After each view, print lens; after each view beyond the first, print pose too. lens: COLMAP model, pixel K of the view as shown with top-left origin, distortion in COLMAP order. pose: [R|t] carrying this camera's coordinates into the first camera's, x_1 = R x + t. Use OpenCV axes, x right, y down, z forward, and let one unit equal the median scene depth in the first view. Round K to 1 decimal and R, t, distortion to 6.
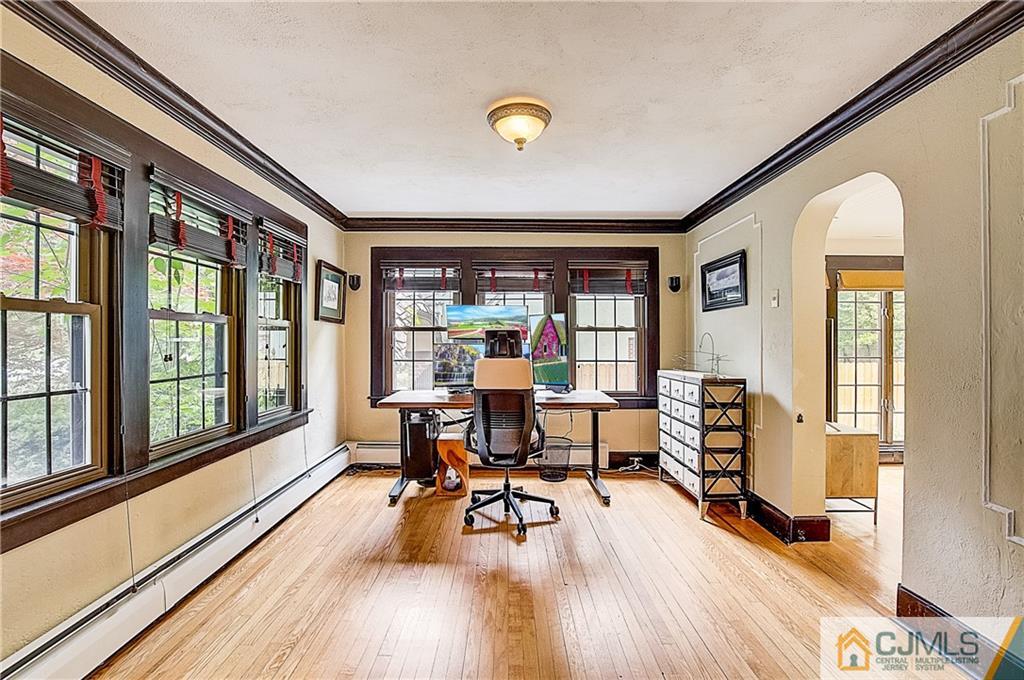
lens RADIAL K [[461.8, 0, 510.5], [0, 461.8, 342.7], [0, 0, 1]] dist [-0.034482, 0.005299]
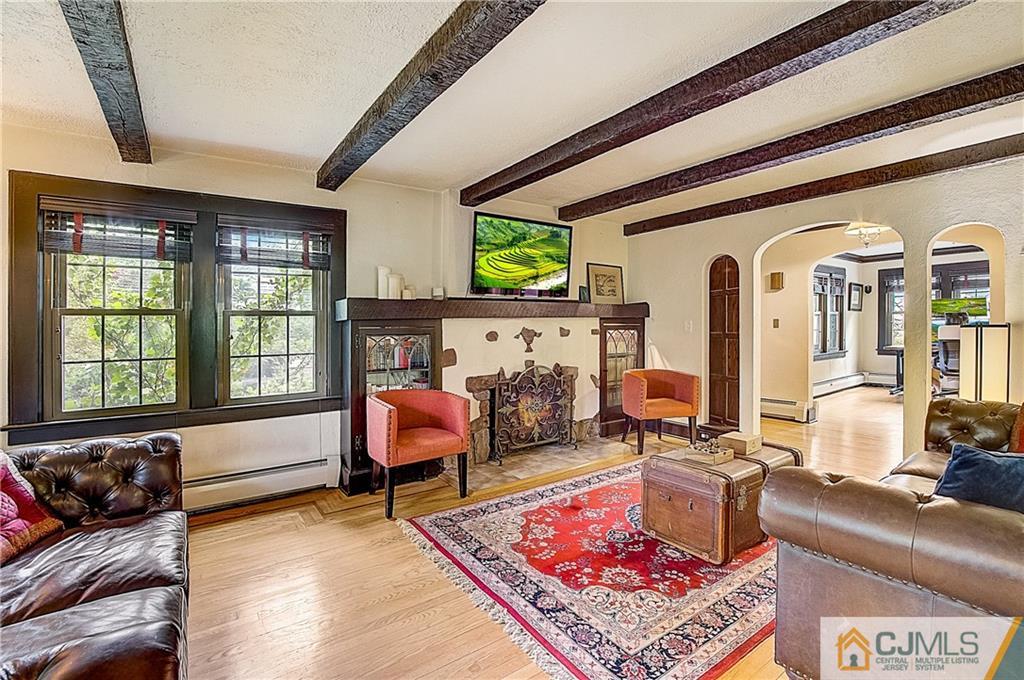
lens RADIAL K [[461.8, 0, 513.2], [0, 461.8, 337.5], [0, 0, 1]] dist [-0.034482, 0.005299]
pose [[0.569055, 0.011360, -0.822221, 0.401990], [0.002178, 0.999880, 0.015322, 0.039906], [0.822297, -0.010510, 0.568962, -1.392751]]
